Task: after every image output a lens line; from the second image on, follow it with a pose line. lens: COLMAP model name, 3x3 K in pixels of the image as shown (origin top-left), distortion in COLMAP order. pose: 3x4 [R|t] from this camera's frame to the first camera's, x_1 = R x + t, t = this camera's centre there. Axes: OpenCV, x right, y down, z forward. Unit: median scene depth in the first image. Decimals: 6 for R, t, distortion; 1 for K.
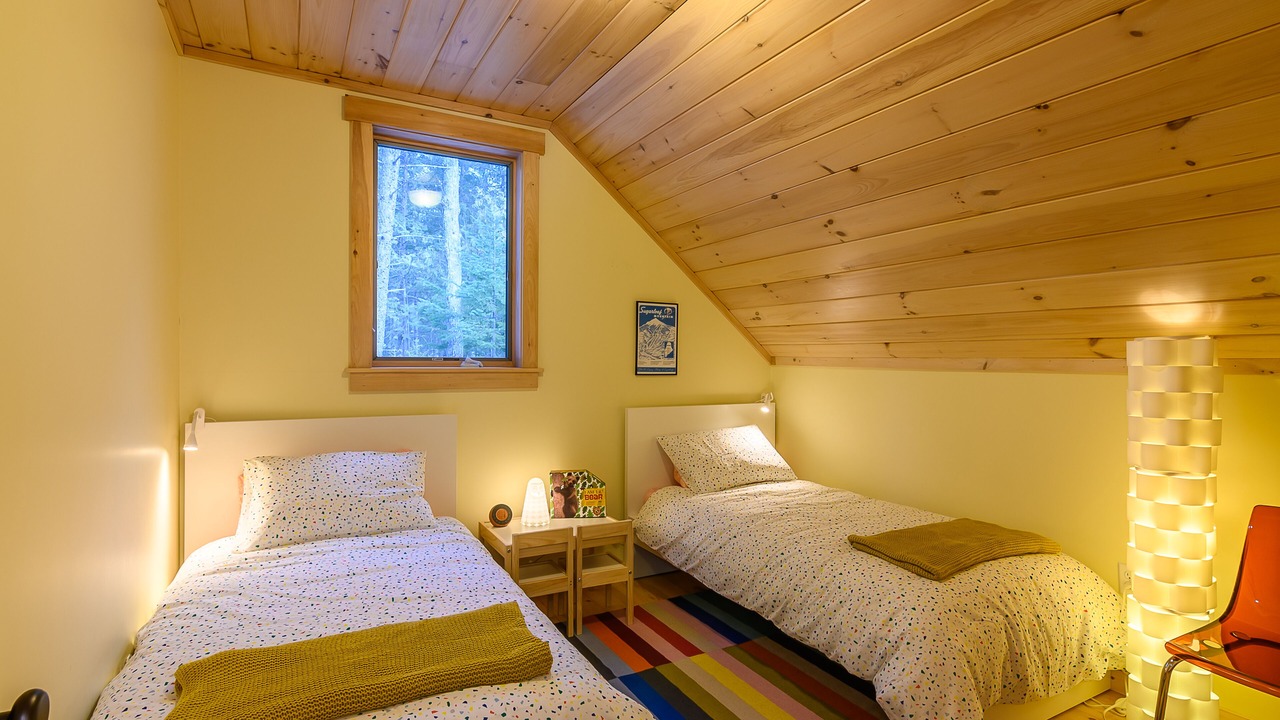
lens RADIAL K [[623.5, 0, 634.6], [0, 623.5, 362.9], [0, 0, 1]] dist [0.000303, 0.000842]
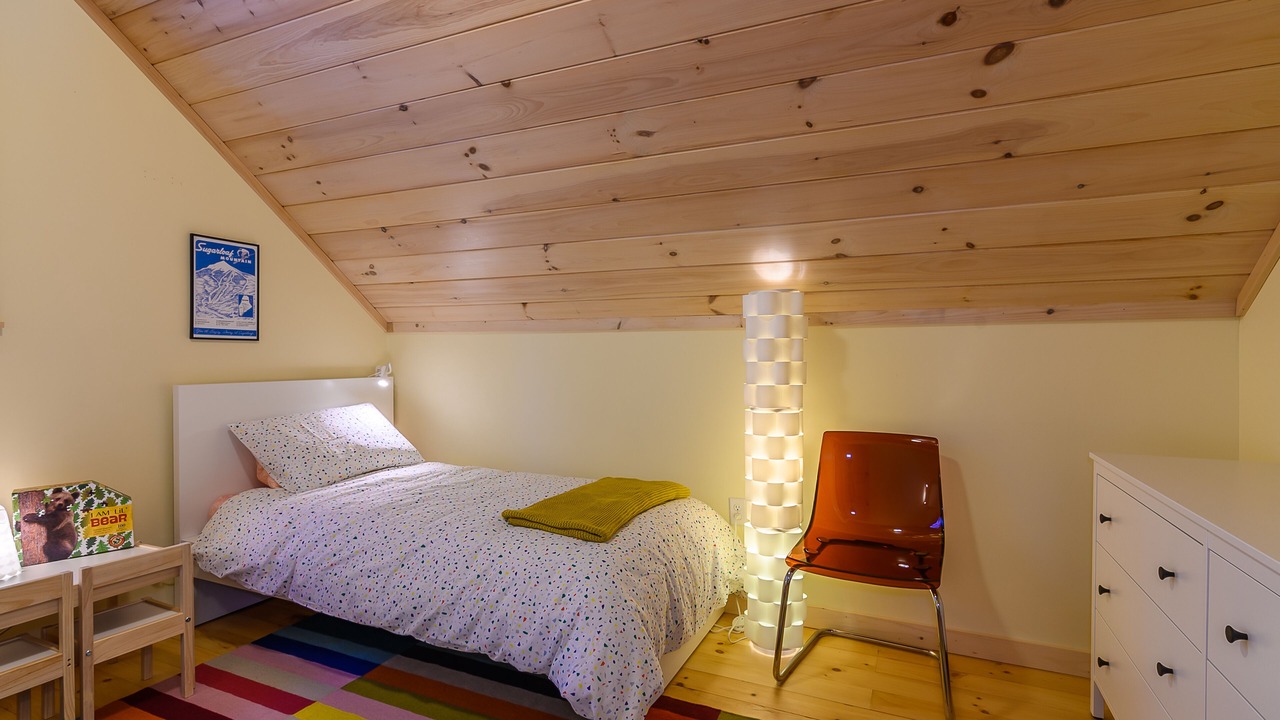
lens RADIAL K [[621.9, 0, 642.8], [0, 621.9, 362.6], [0, 0, 1]] dist [0.000221, 0.000824]
pose [[0.802268, -0.013411, 0.596813, -0.012147], [0.007765, 0.999897, 0.012030, 0.061414], [-0.596914, -0.005017, 0.802290, 0.193183]]
